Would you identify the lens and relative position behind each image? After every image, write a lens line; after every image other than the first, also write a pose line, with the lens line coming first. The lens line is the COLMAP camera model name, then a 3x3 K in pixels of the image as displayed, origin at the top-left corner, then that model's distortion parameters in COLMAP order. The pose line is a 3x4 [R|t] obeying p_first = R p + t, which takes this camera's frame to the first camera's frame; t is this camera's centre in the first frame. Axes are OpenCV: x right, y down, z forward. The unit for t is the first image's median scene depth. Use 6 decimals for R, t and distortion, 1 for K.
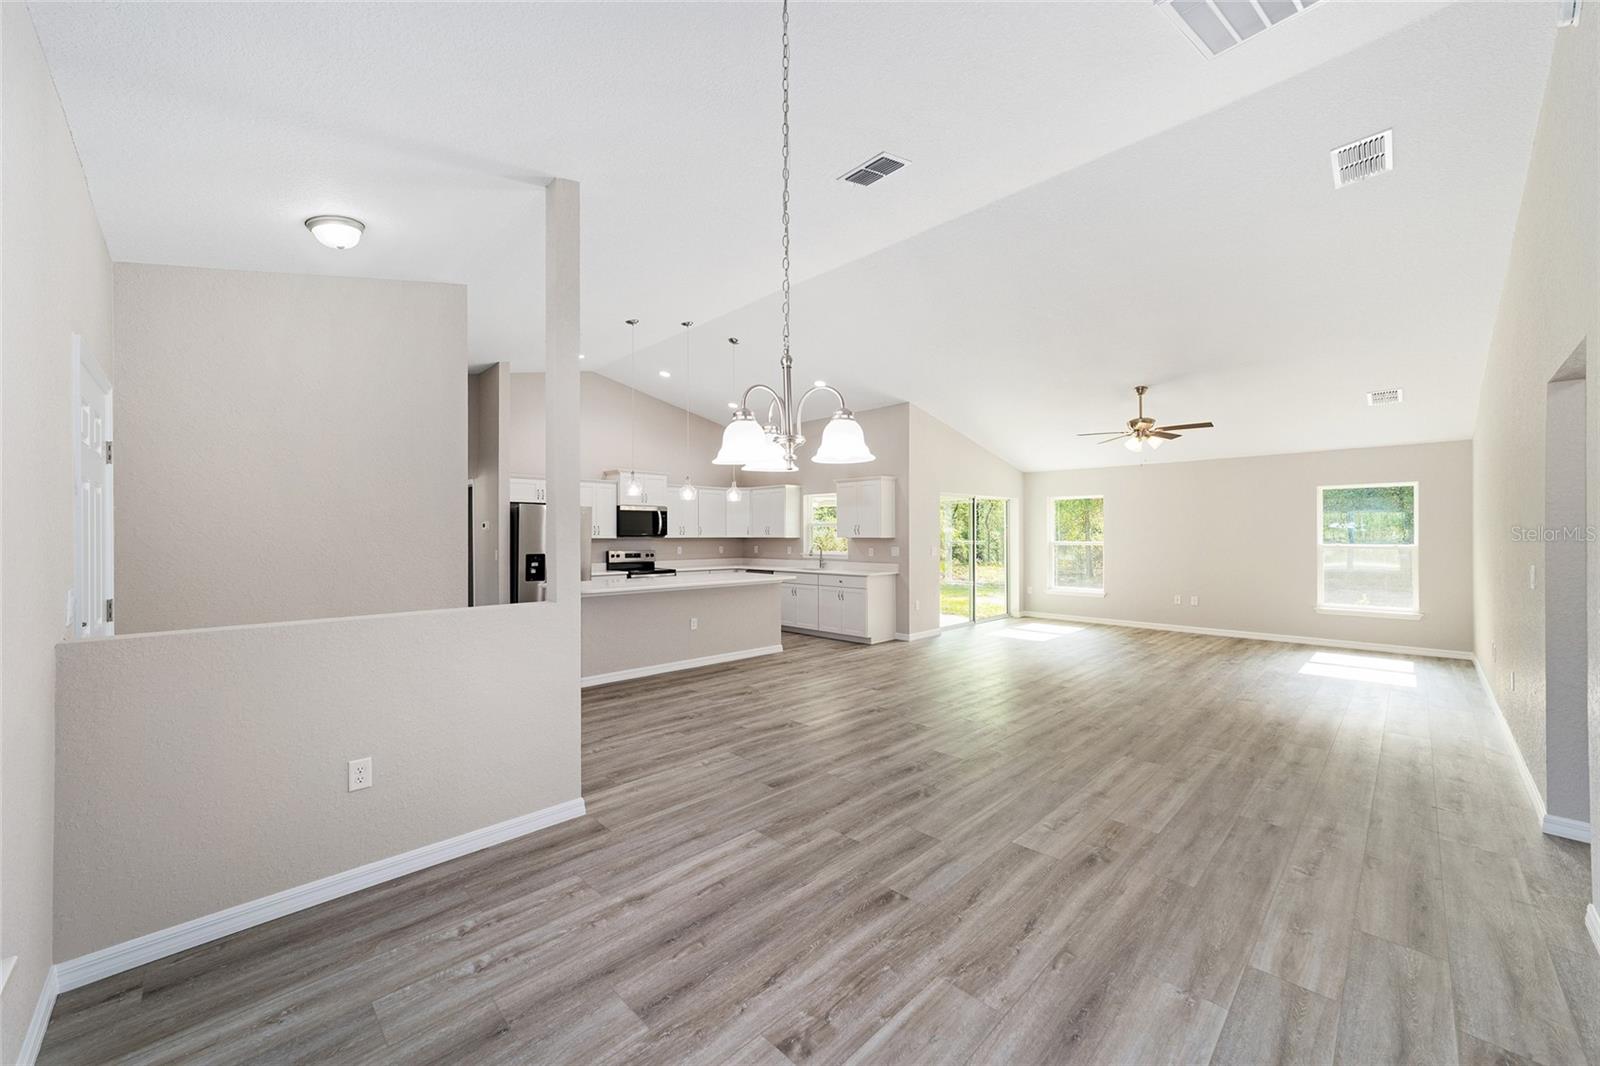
lens RADIAL K [[611.3, 0, 792.6], [0, 611.3, 531.7], [0, 0, 1]] dist [-0.009466, 0.004724]
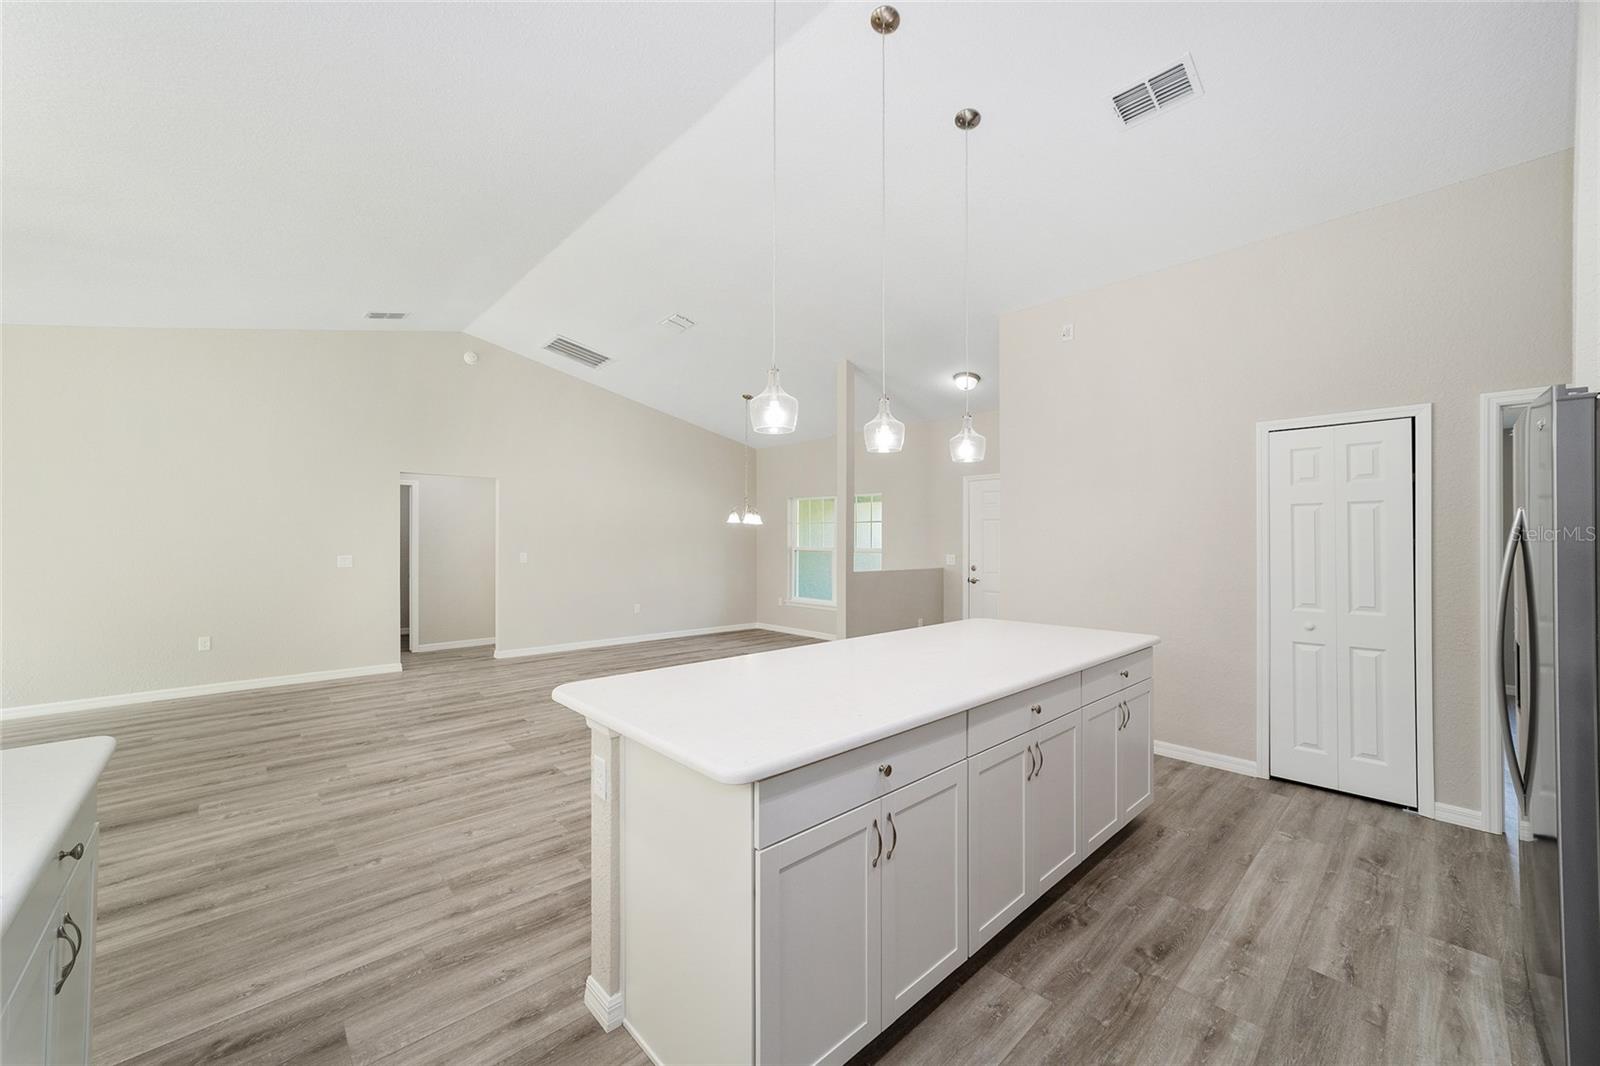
lens RADIAL K [[611.3, 0, 794.3], [0, 611.3, 531.3], [0, 0, 1]] dist [-0.009466, 0.004724]
pose [[-0.999654, 0.001962, 0.026248, -0.187161], [0.001497, 0.999842, -0.017732, 0.011702], [-0.026278, -0.017686, -0.999498, 2.160058]]
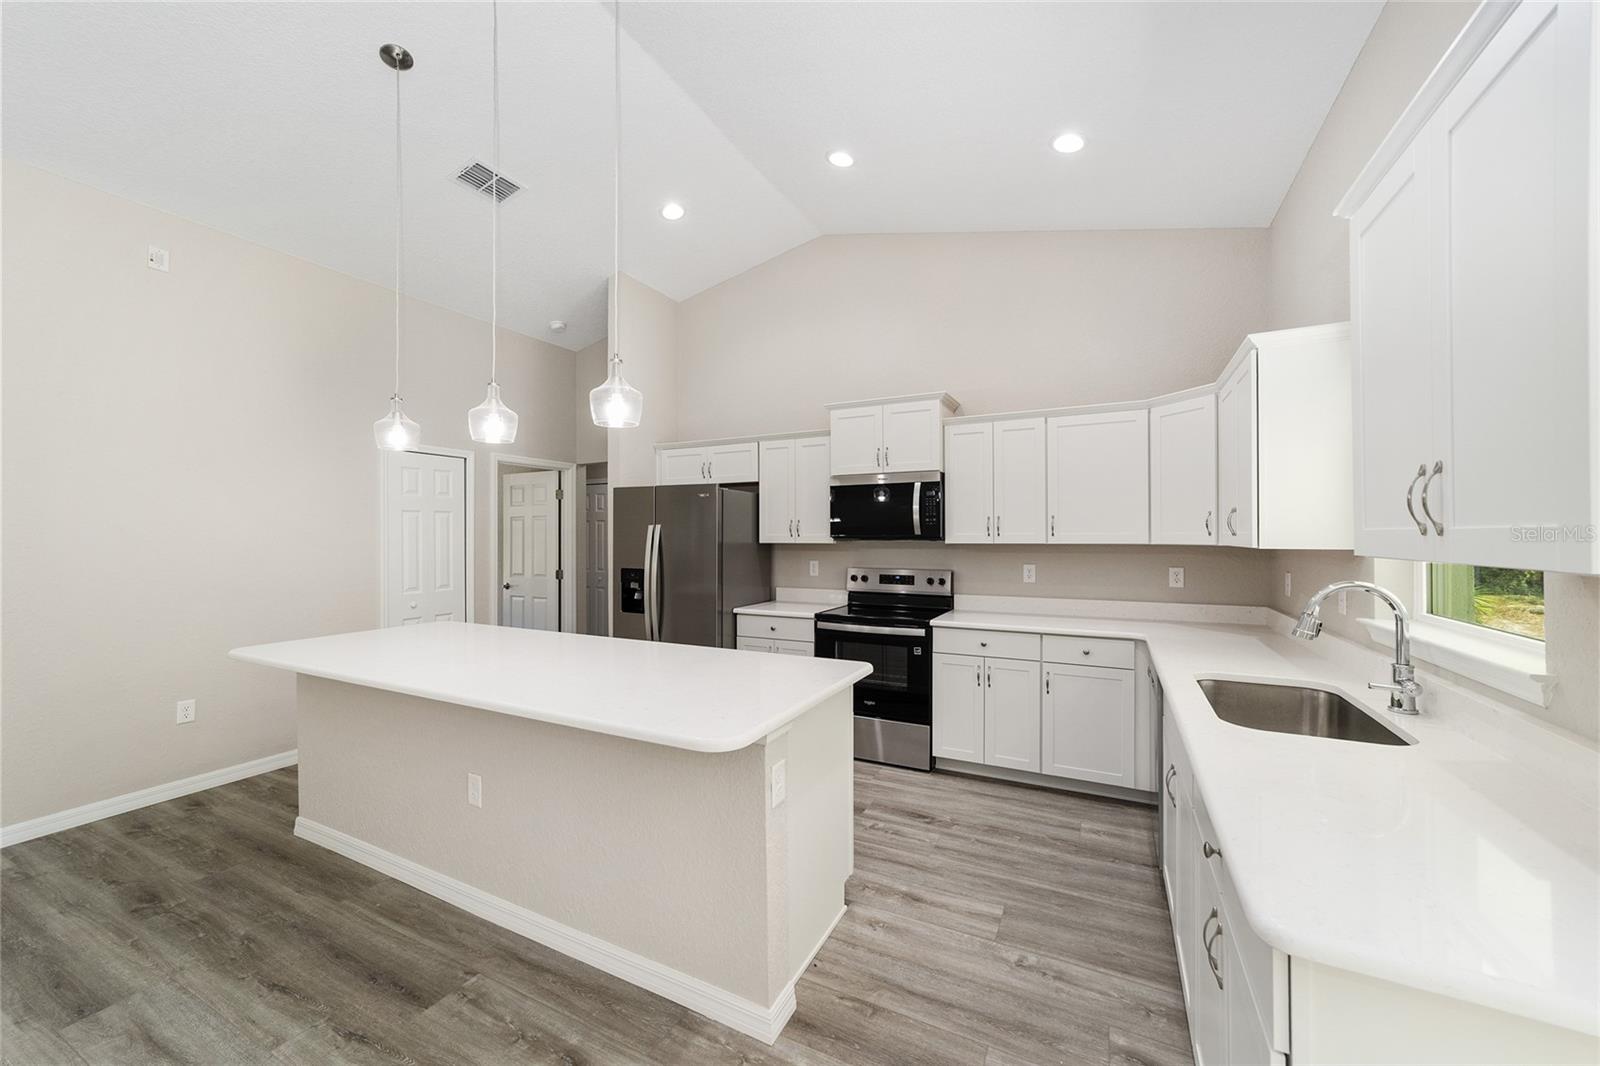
lens RADIAL K [[611.3, 0, 792.8], [0, 611.3, 533.3], [0, 0, 1]] dist [-0.009466, 0.004724]
pose [[0.310388, -0.002819, -0.950606, 0.359043], [0.005562, 0.999984, -0.001149, 0.005712], [0.950594, -0.004930, 0.310399, 1.625707]]
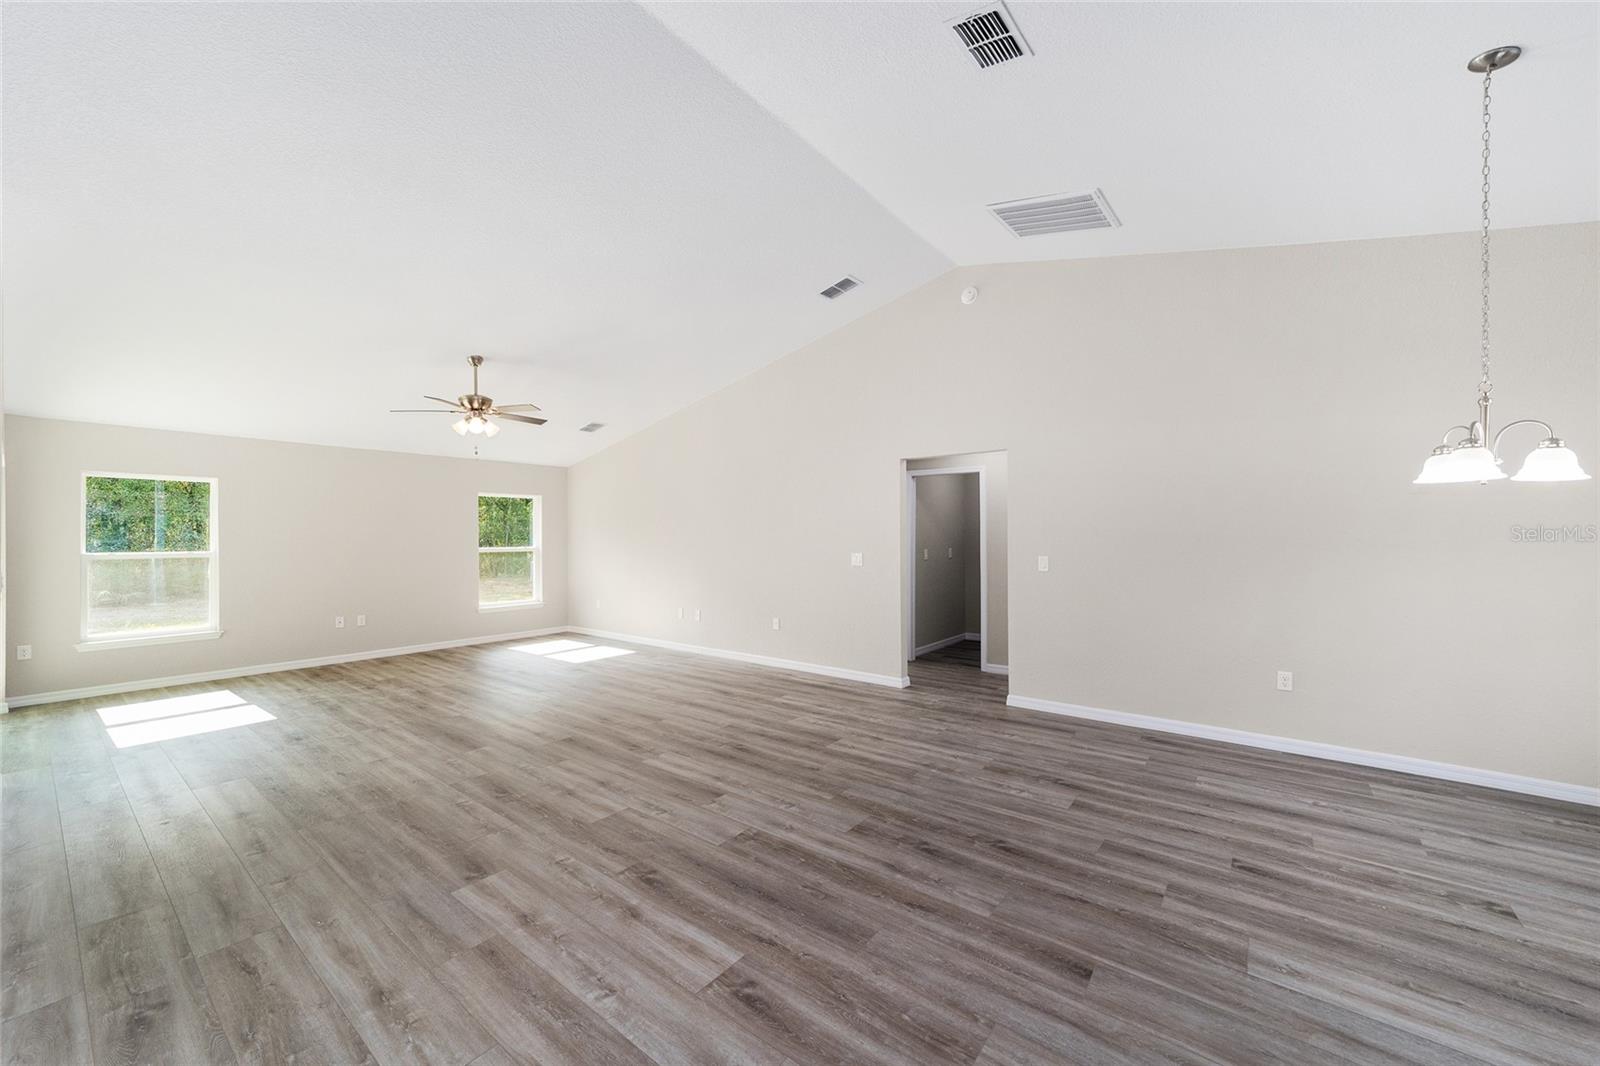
lens RADIAL K [[611.3, 0, 793.5], [0, 611.3, 535.4], [0, 0, 1]] dist [-0.009466, 0.004724]
pose [[-0.130843, 0.006639, 0.991381, -0.450114], [-0.000216, 0.999977, -0.006725, 0.008927], [-0.991403, -0.001094, -0.130838, 1.074901]]
